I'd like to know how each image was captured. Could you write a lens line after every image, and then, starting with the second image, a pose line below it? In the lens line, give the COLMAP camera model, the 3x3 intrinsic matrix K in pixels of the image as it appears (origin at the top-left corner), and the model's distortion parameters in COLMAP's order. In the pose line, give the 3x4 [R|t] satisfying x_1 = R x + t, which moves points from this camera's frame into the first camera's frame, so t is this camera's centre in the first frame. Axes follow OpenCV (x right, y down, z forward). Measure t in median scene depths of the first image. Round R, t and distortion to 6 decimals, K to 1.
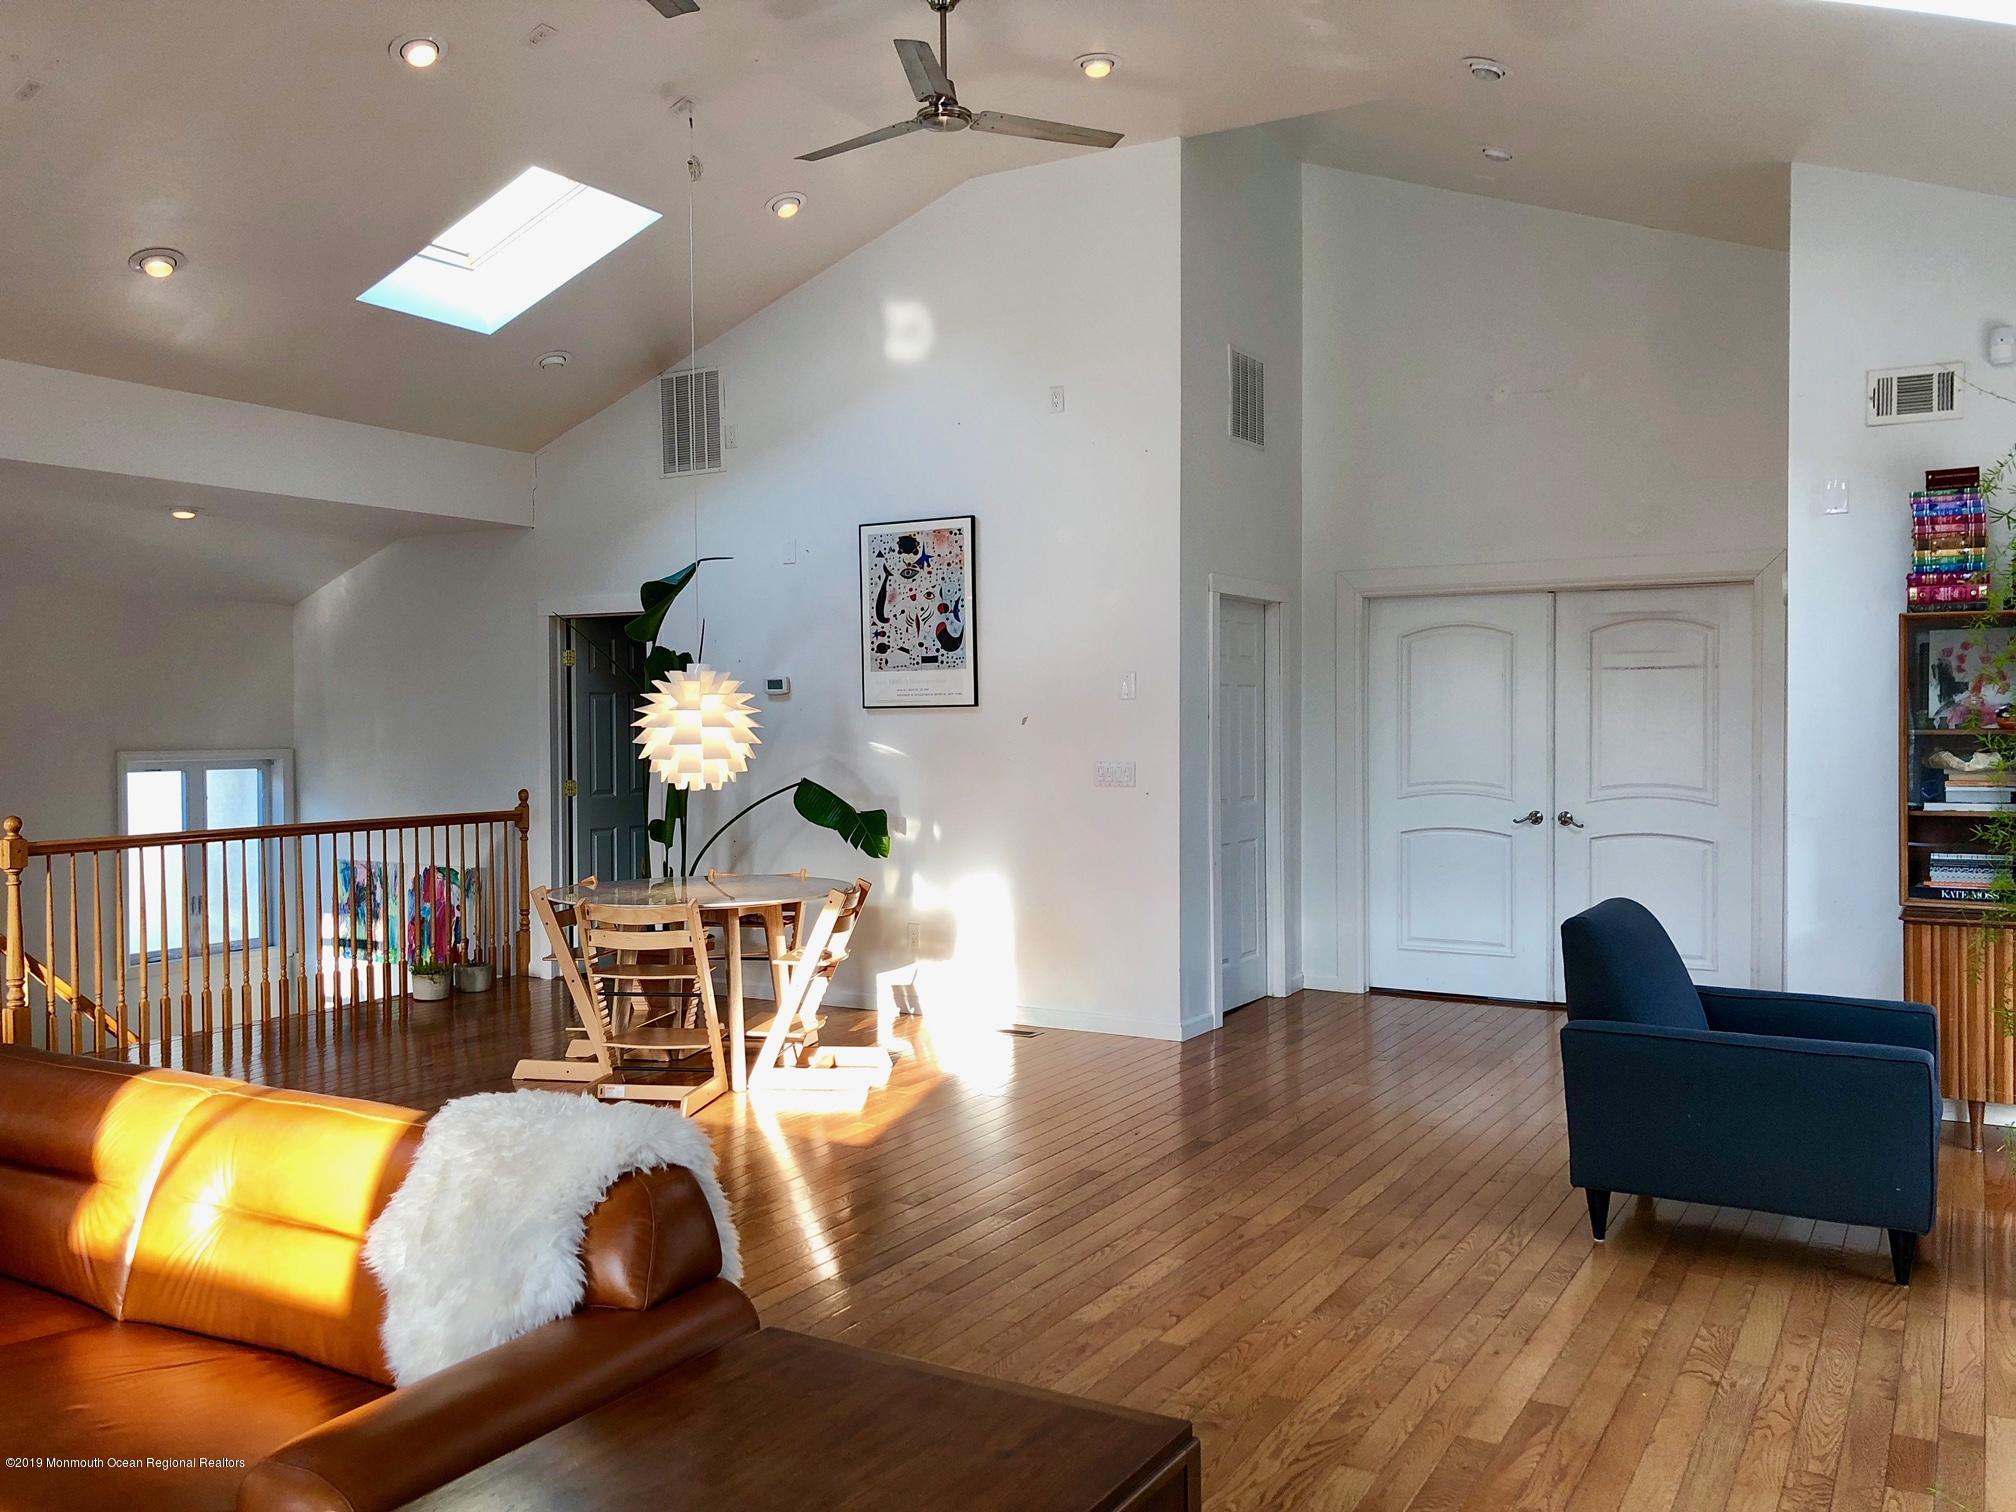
lens RADIAL K [[1659.1, 0, 1007.7], [0, 1659.1, 763.3], [0, 0, 1]] dist [0.036877, -0.008448]
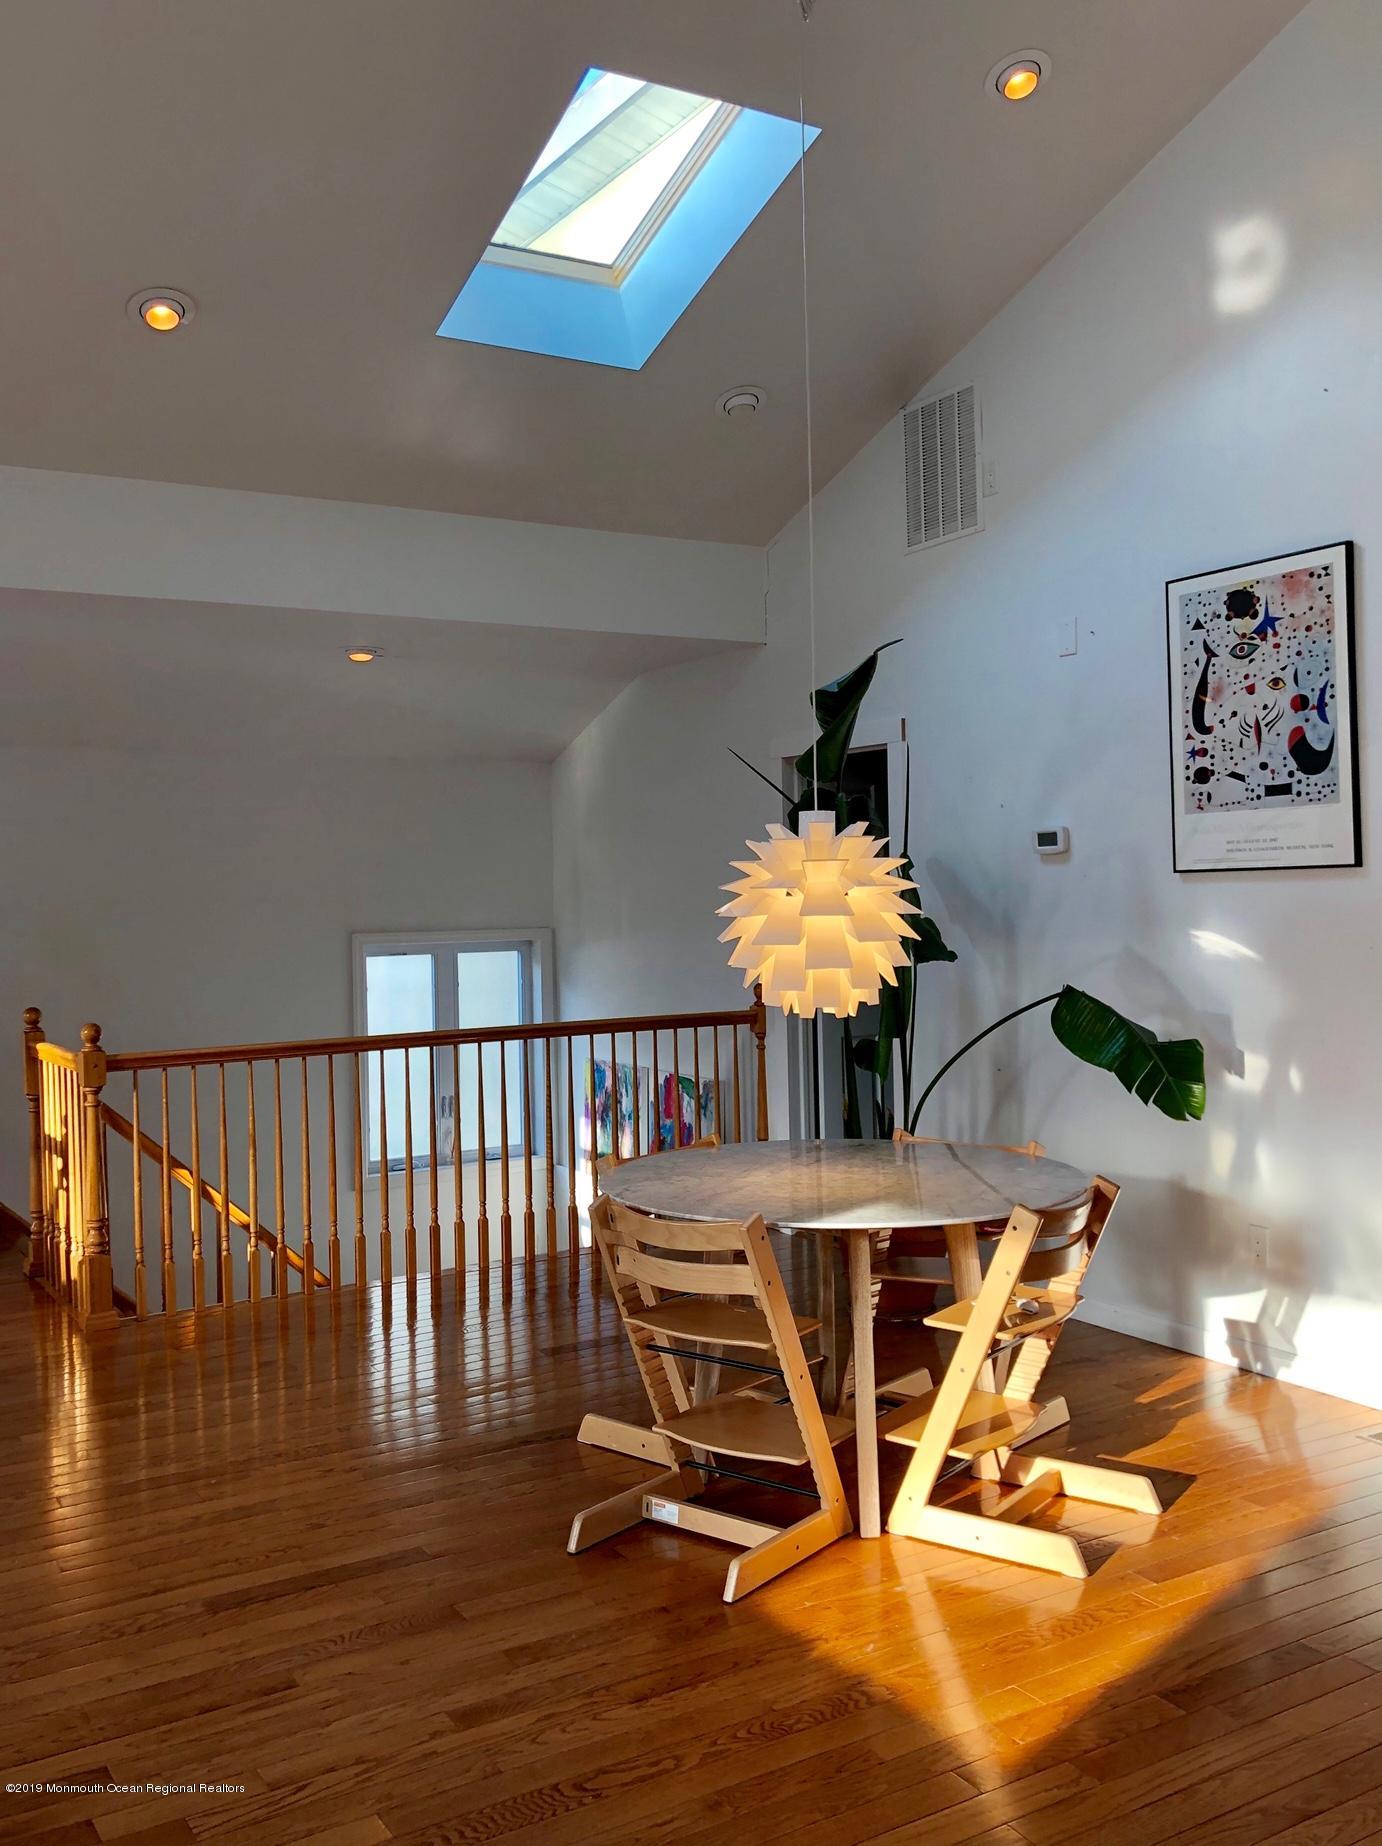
lens RADIAL K [[1621.2, 0, 689.5], [0, 1621.2, 906.1], [0, 0, 1]] dist [0.006305, -0.015766]
pose [[0.876621, -0.006798, -0.481134, 0.047447], [0.003184, 0.999960, -0.008328, -0.016212], [0.481172, 0.005768, 0.876607, 0.377110]]
